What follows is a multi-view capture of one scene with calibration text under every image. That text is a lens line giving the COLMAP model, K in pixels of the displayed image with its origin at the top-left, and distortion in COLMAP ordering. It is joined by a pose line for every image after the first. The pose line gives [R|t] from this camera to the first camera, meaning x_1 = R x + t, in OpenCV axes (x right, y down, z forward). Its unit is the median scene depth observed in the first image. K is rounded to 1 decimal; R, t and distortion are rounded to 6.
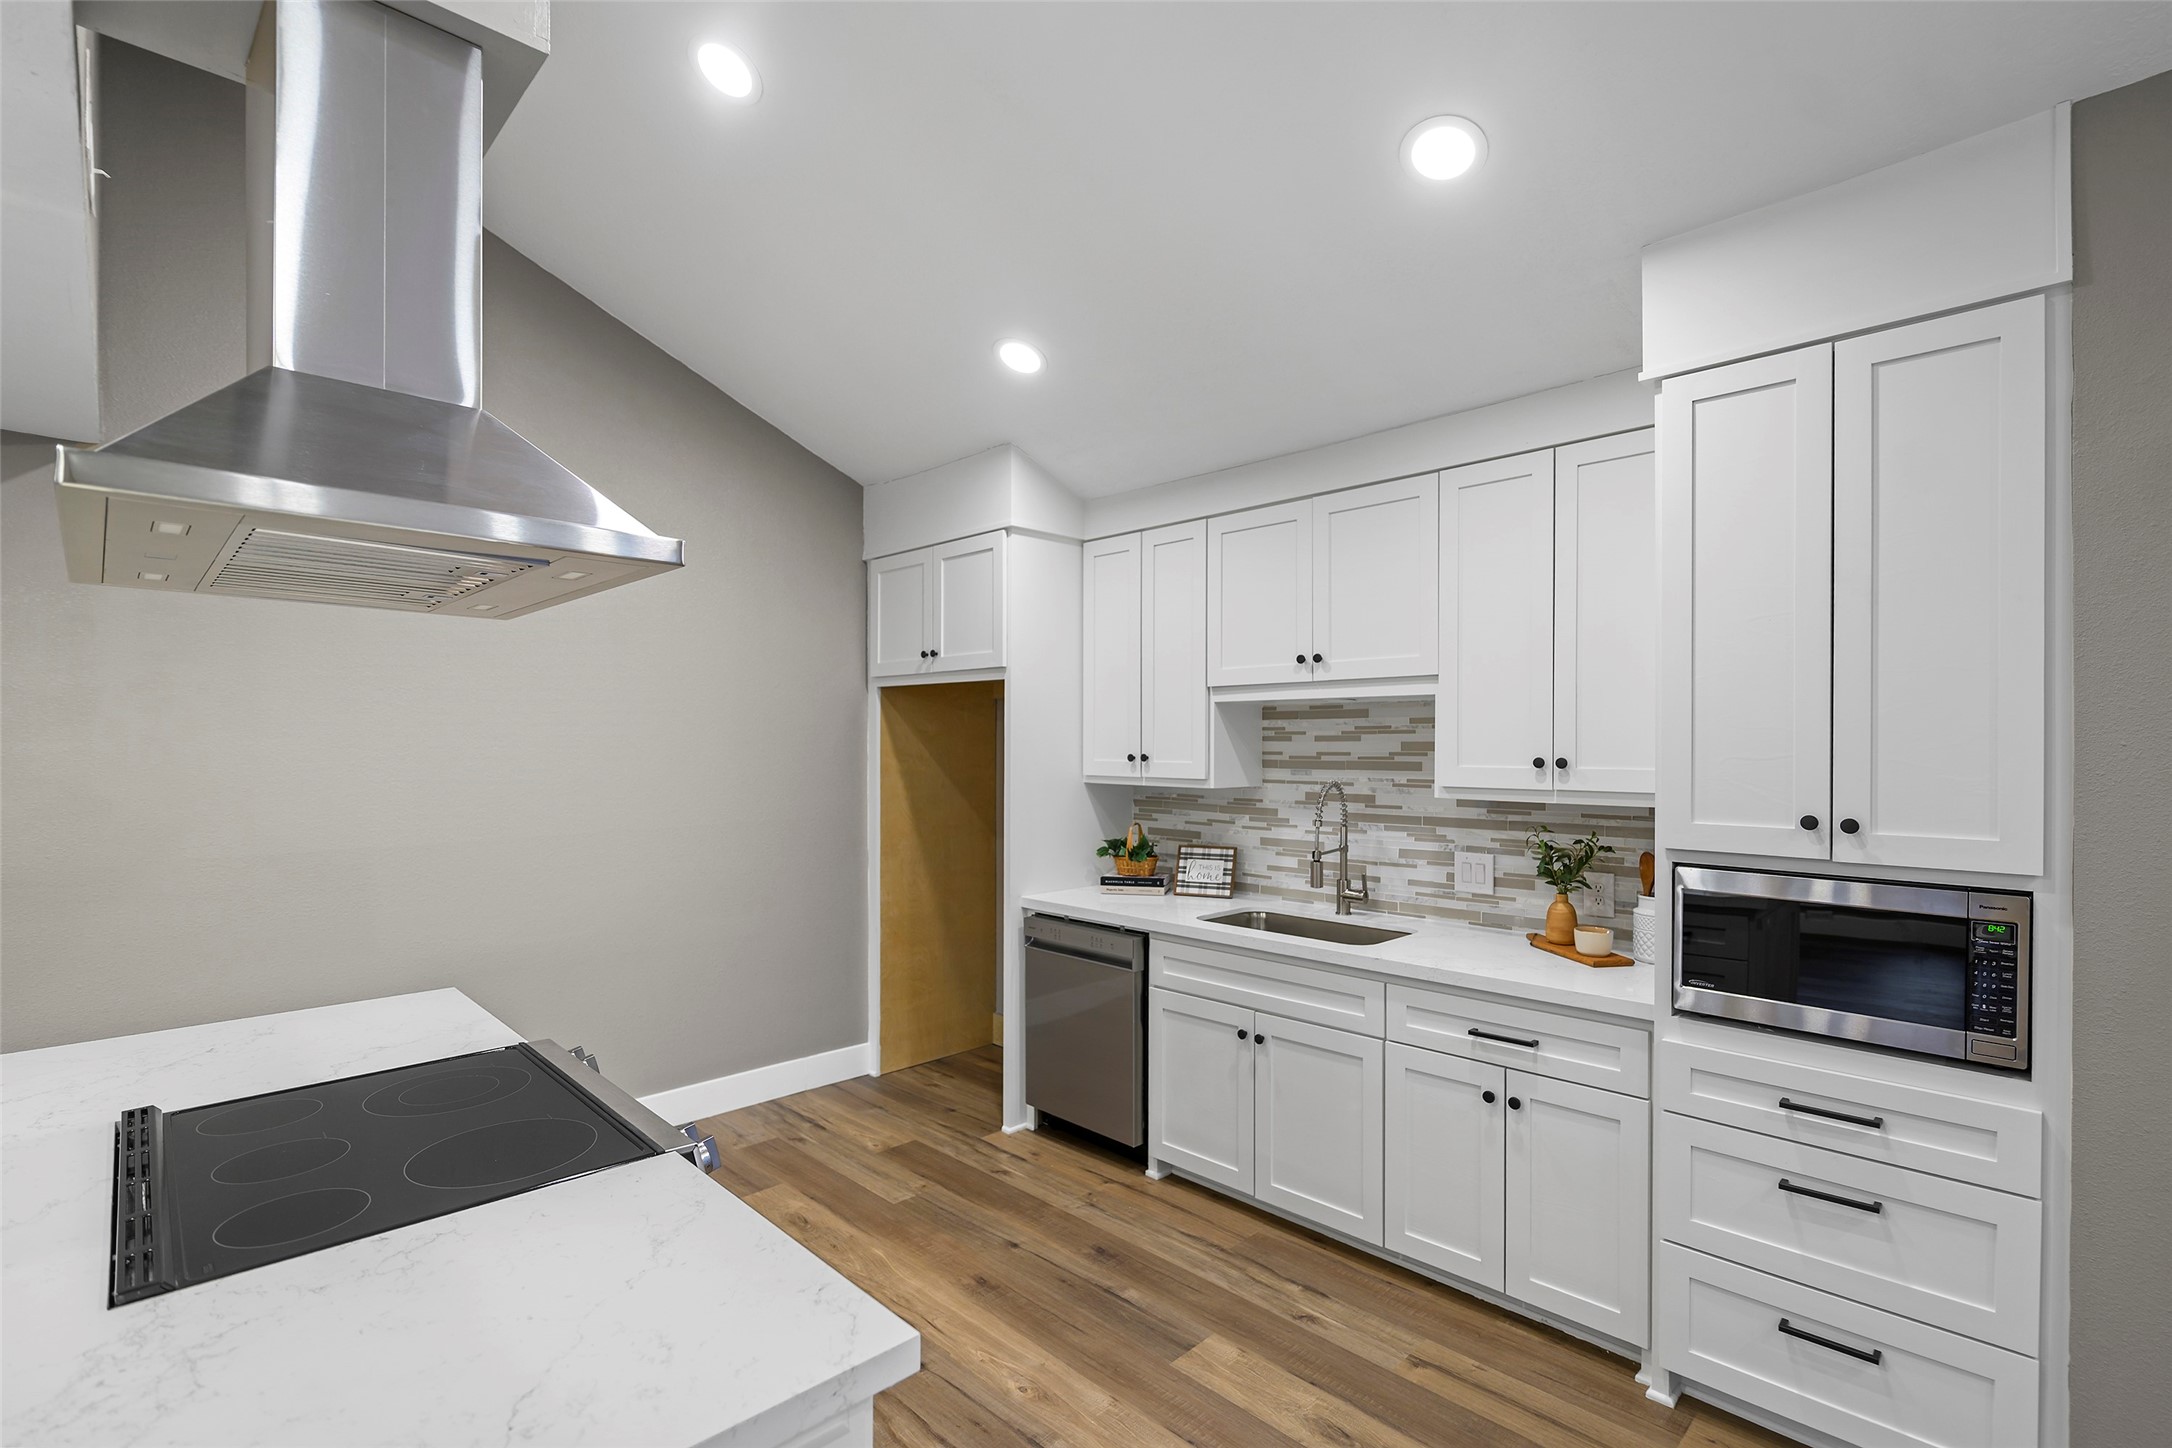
lens RADIAL K [[985.5, 0, 1086.0], [0, 985.5, 724.0], [0, 0, 1]] dist [-0.001470, -0.000214]
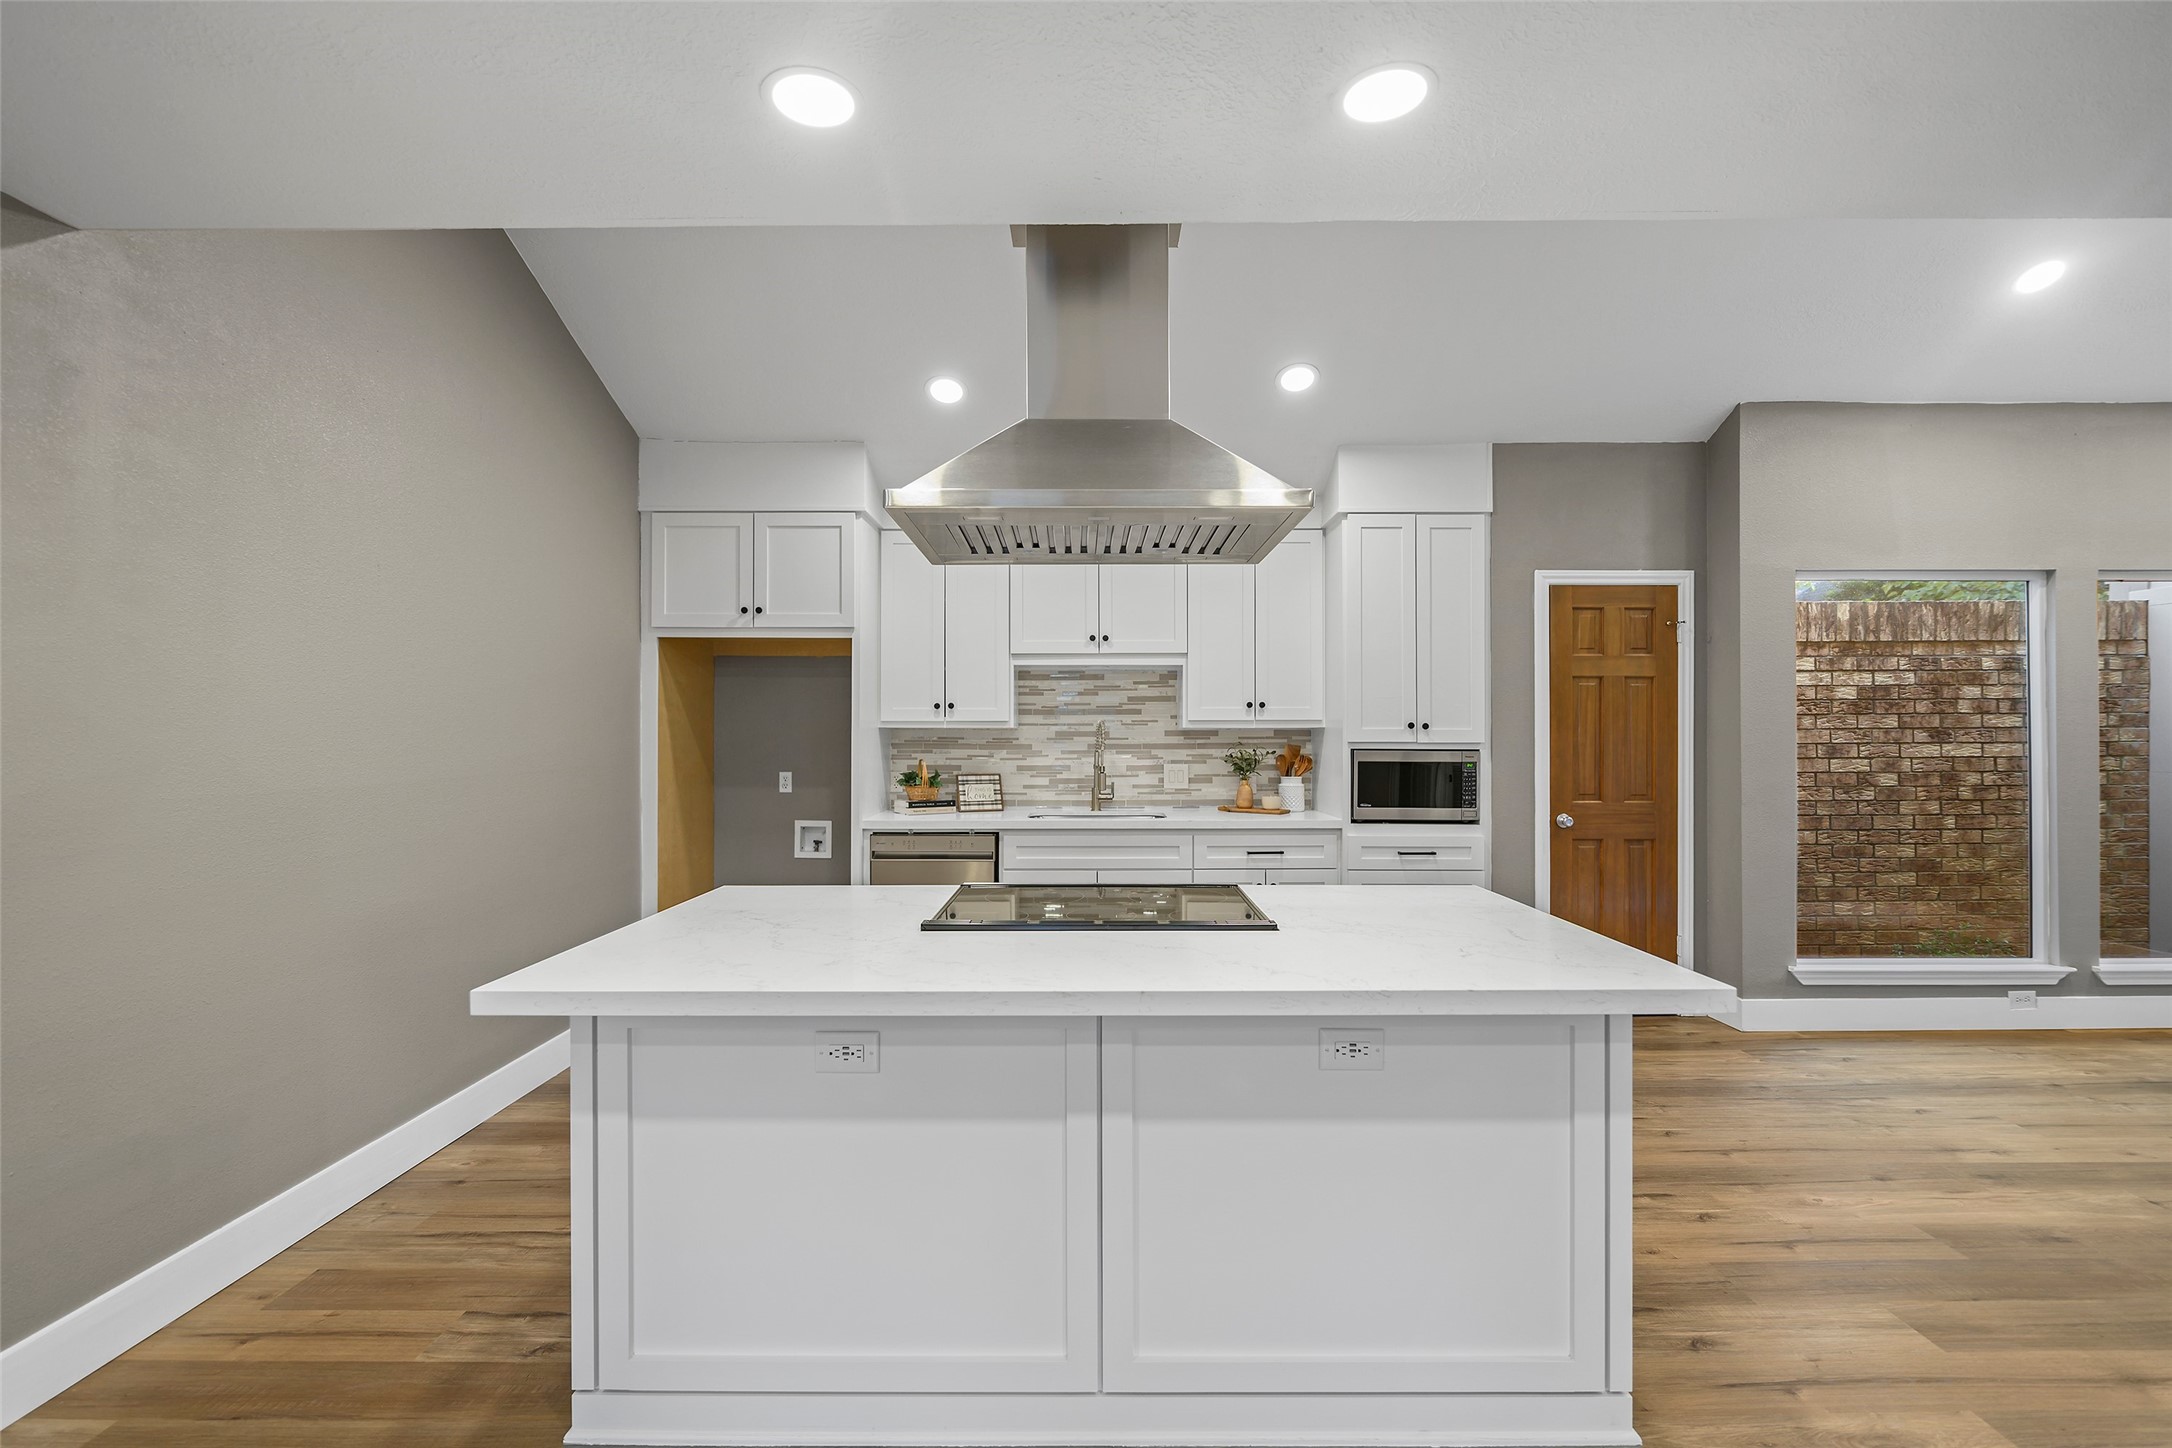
lens RADIAL K [[955.2, 0, 1090.3], [0, 955.2, 708.1], [0, 0, 1]] dist [-0.004194, -0.001723]
pose [[0.714823, 0.018036, 0.699072, -0.739131], [-0.012990, 0.999837, -0.012513, 0.054384], [-0.699184, -0.000136, 0.714941, -0.027344]]
